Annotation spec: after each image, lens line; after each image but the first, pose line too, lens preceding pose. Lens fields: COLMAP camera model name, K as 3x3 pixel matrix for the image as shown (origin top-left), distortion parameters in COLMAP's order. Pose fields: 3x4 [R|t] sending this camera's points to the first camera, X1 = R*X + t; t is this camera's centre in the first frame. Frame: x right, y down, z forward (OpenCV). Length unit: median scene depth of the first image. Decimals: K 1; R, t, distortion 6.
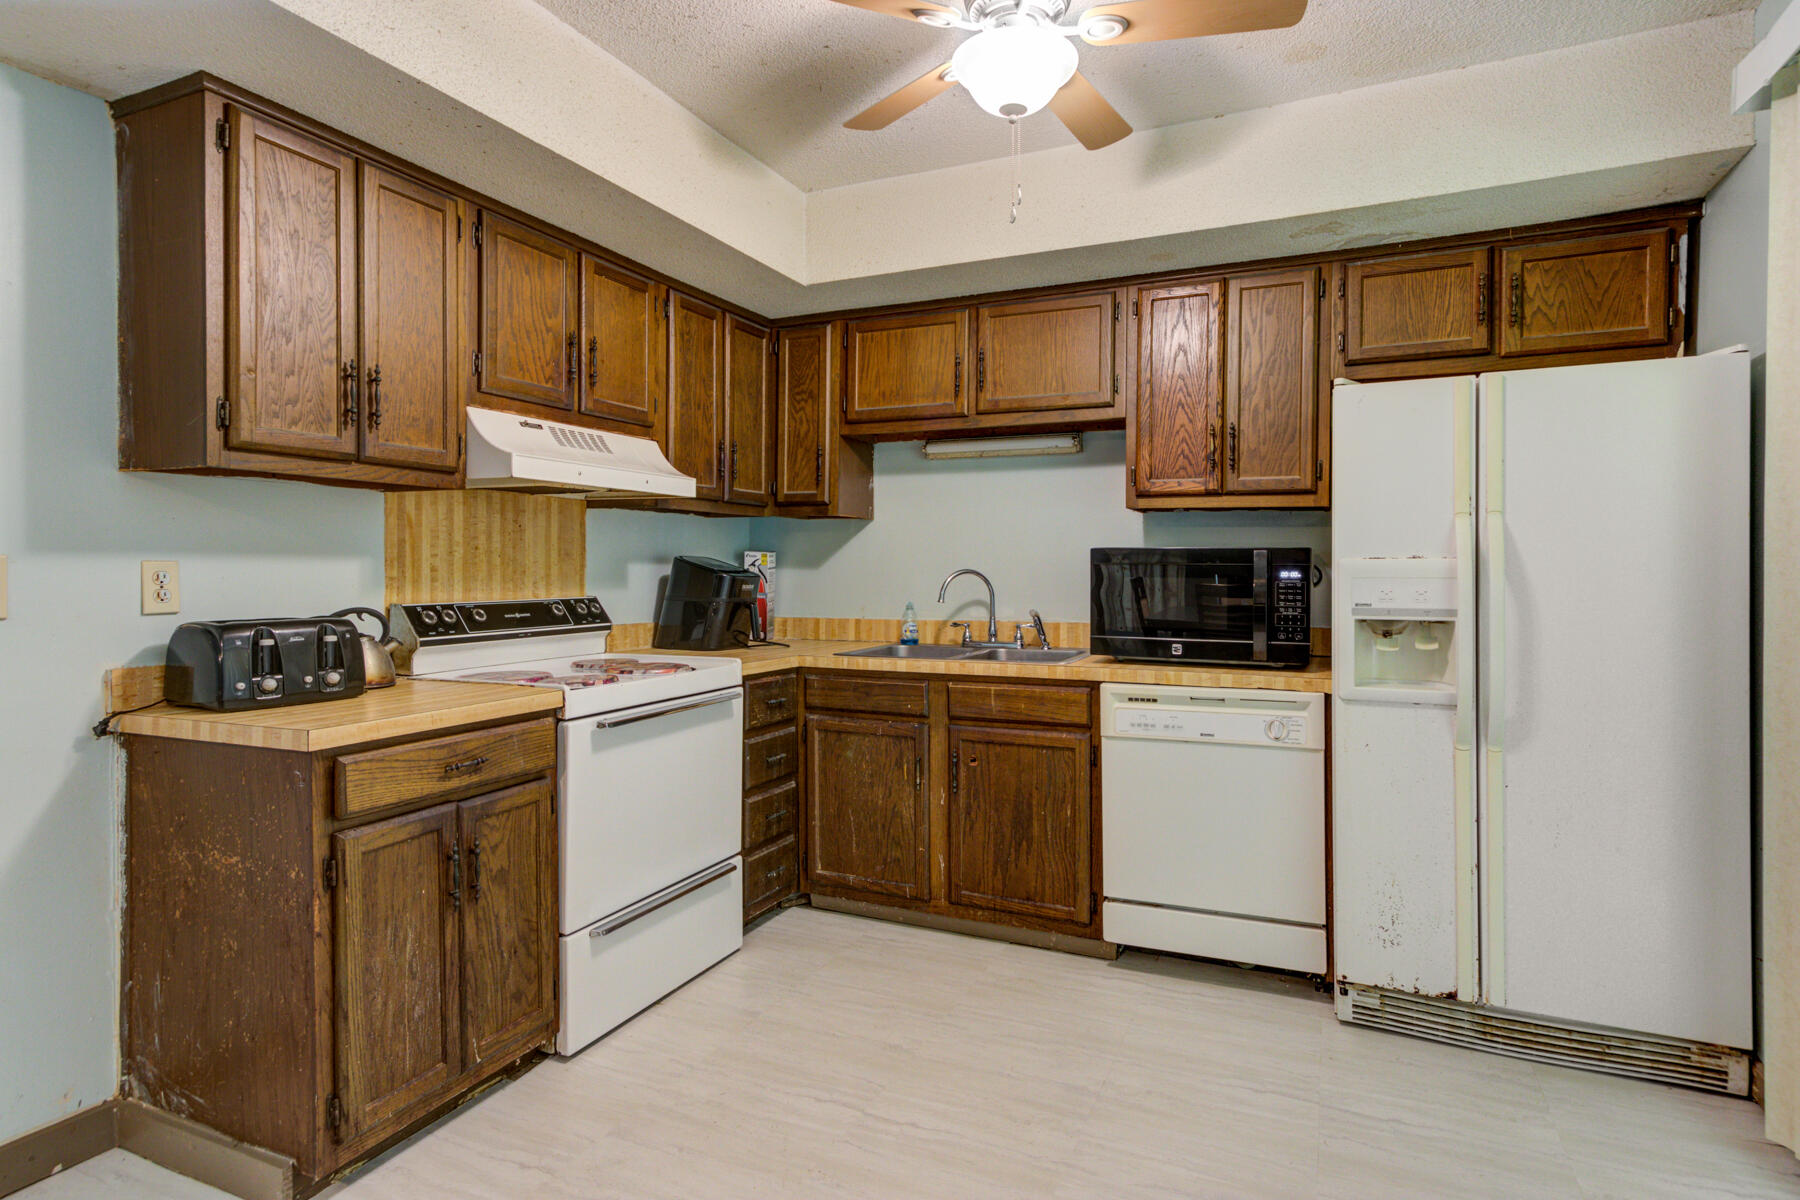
lens RADIAL K [[980.2, 0, 892.8], [0, 980.2, 564.7], [0, 0, 1]] dist [-0.005405, 0.026838]
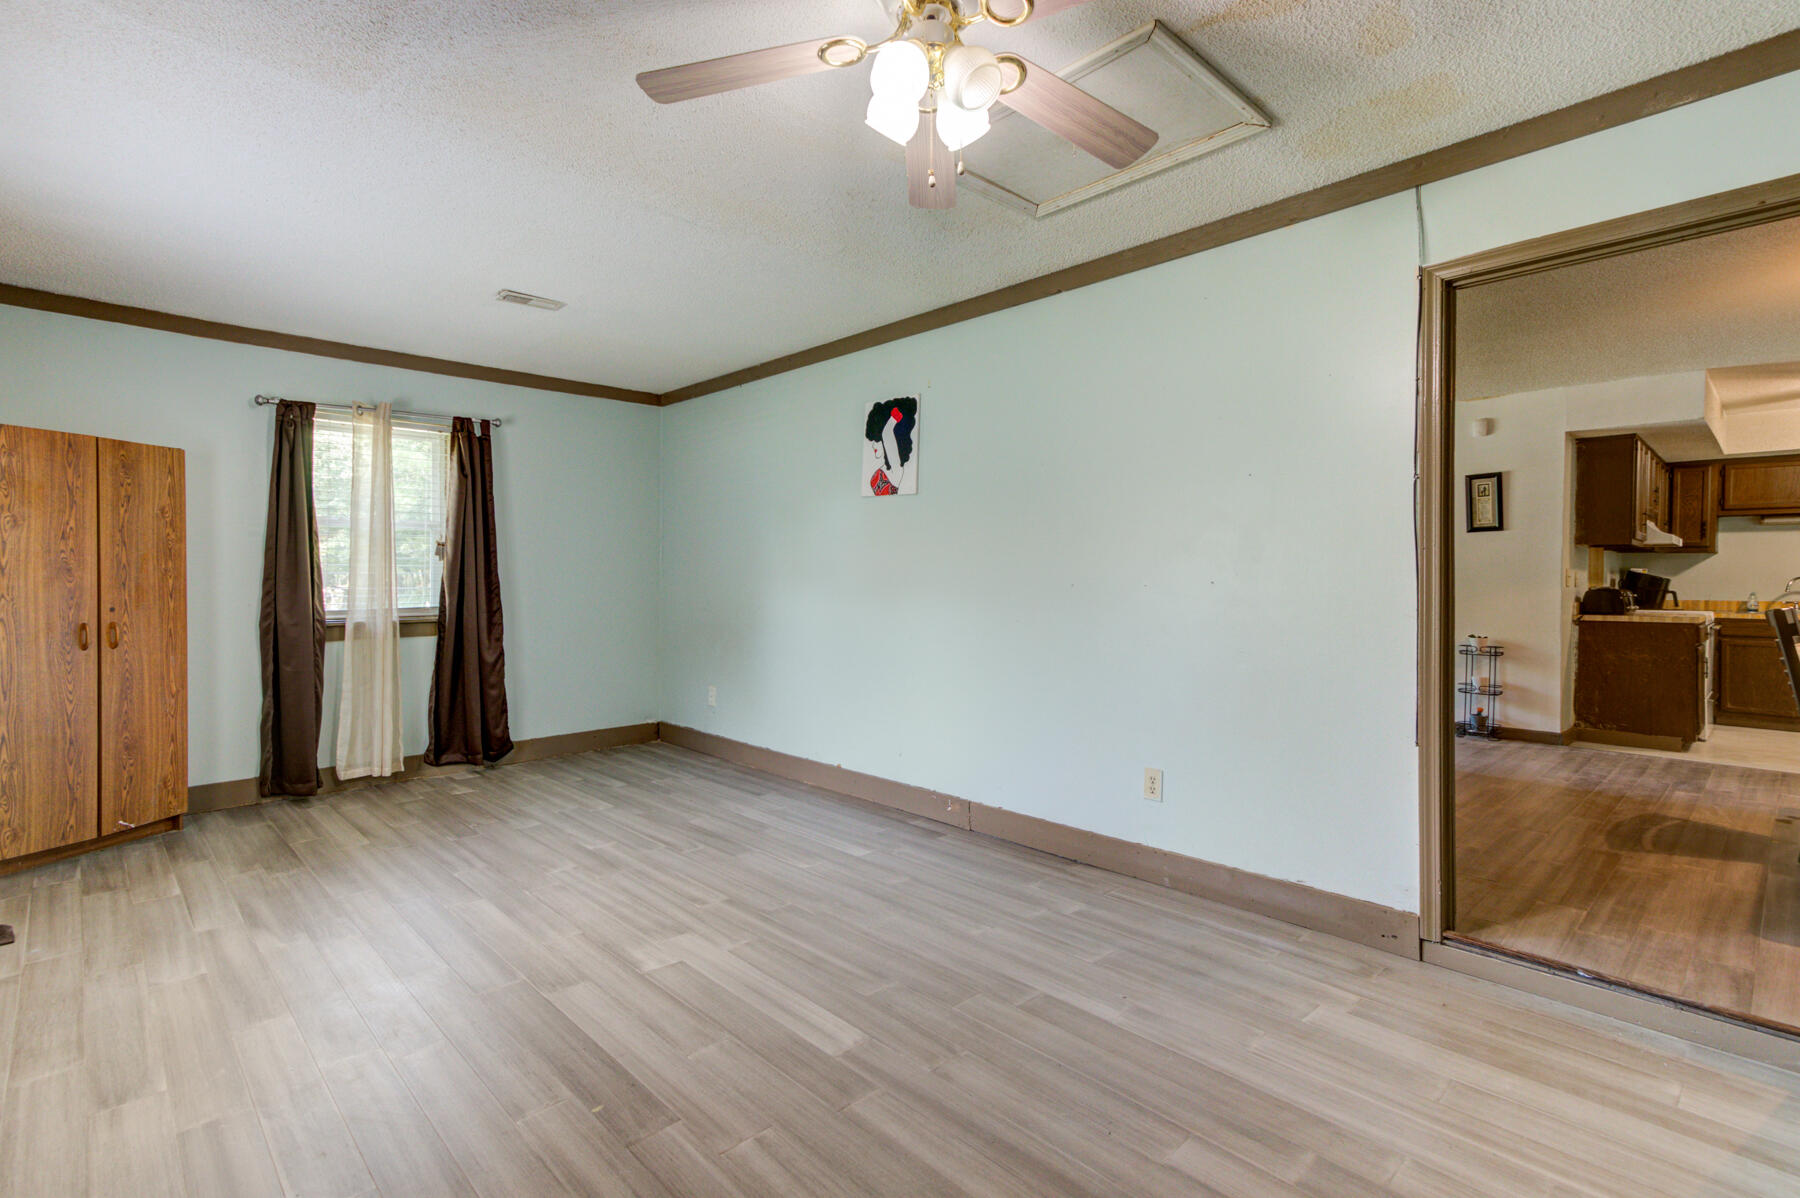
lens RADIAL K [[810.4, 0, 891.0], [0, 810.4, 582.4], [0, 0, 1]] dist [0.021842, 0.000027]
pose [[0.926835, 0.005452, -0.375431, -1.299351], [-0.006117, 0.999981, -0.000580, 0.036764], [0.375420, 0.002834, 0.926850, -1.719193]]
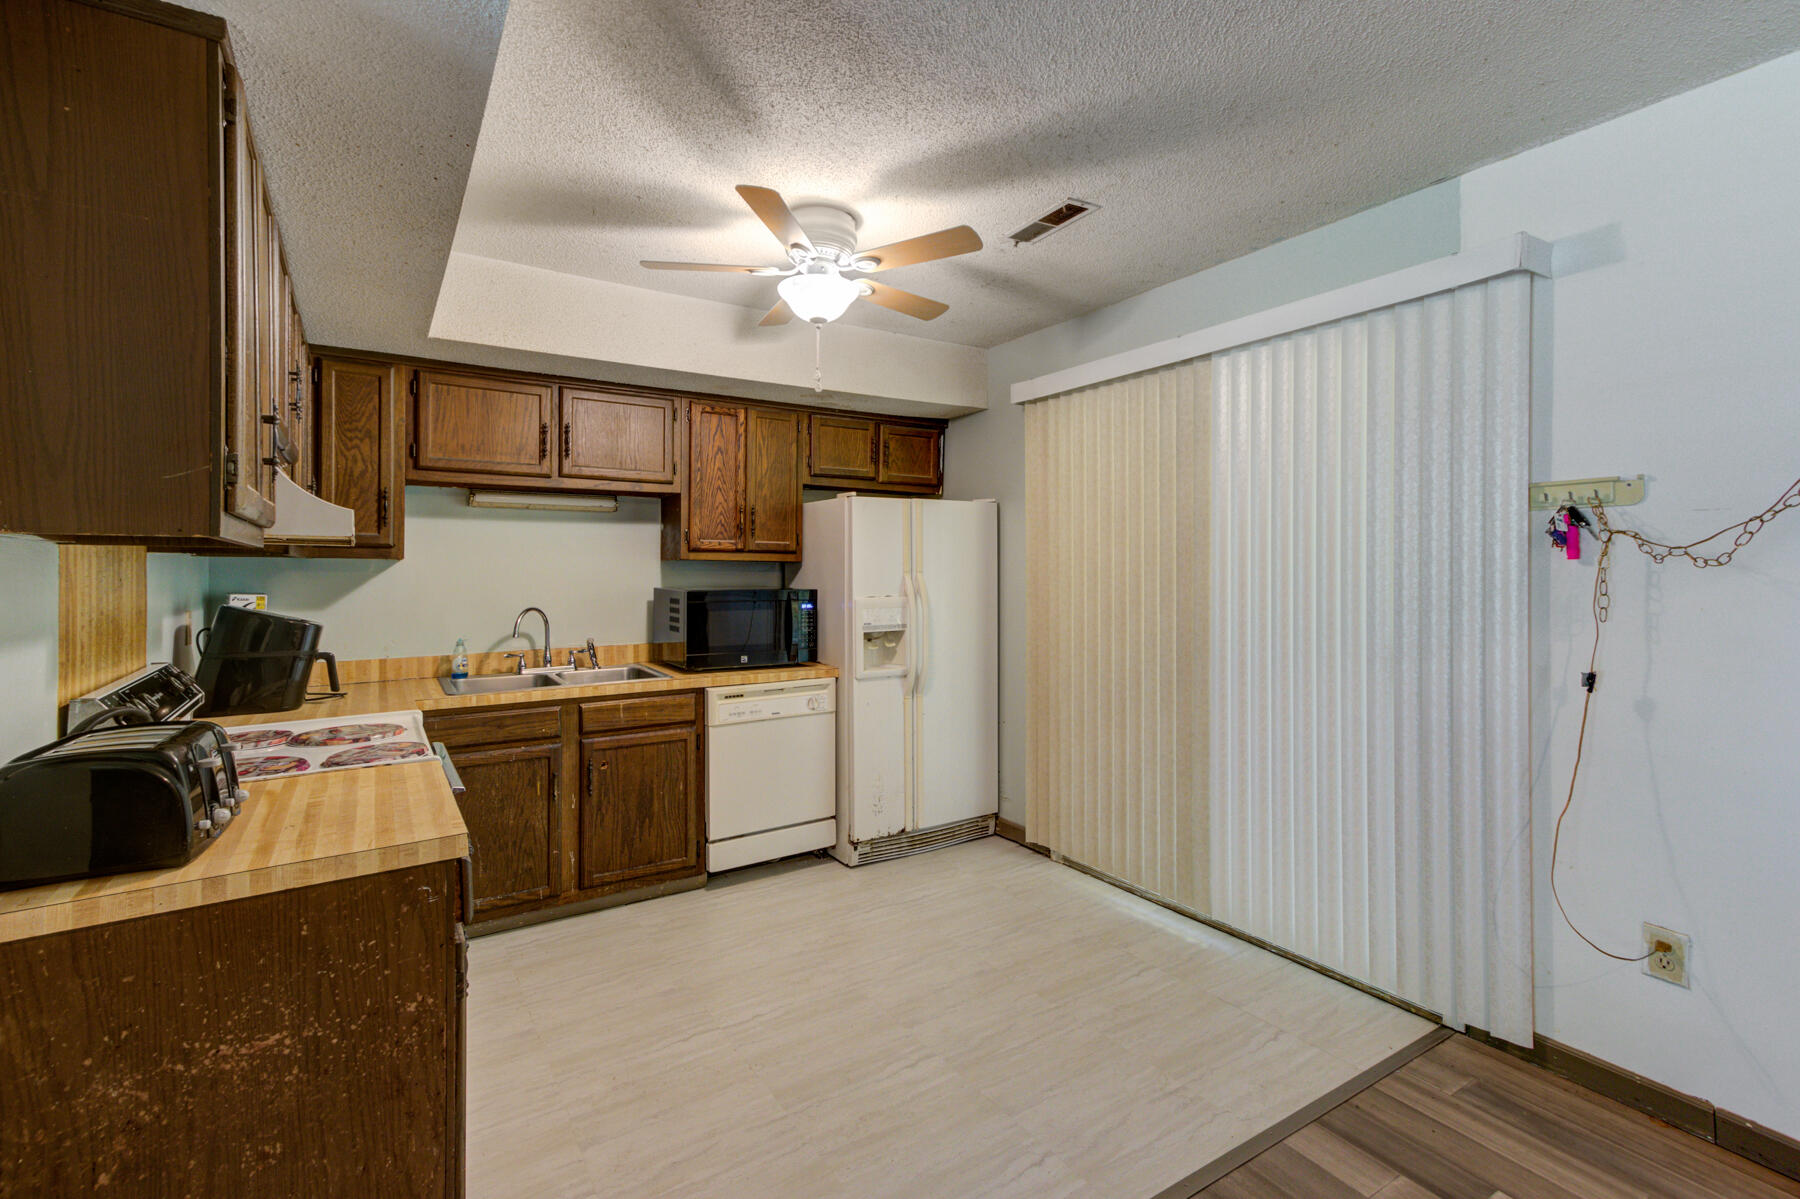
lens RADIAL K [[828.9, 0, 883.8], [0, 828.9, 568.0], [0, 0, 1]] dist [0.036452, 0.000927]
pose [[0.543865, -0.001092, 0.839172, -0.619274], [0.000764, 0.999999, 0.000807, -0.049334], [-0.839172, 0.000202, 0.543866, 0.138671]]
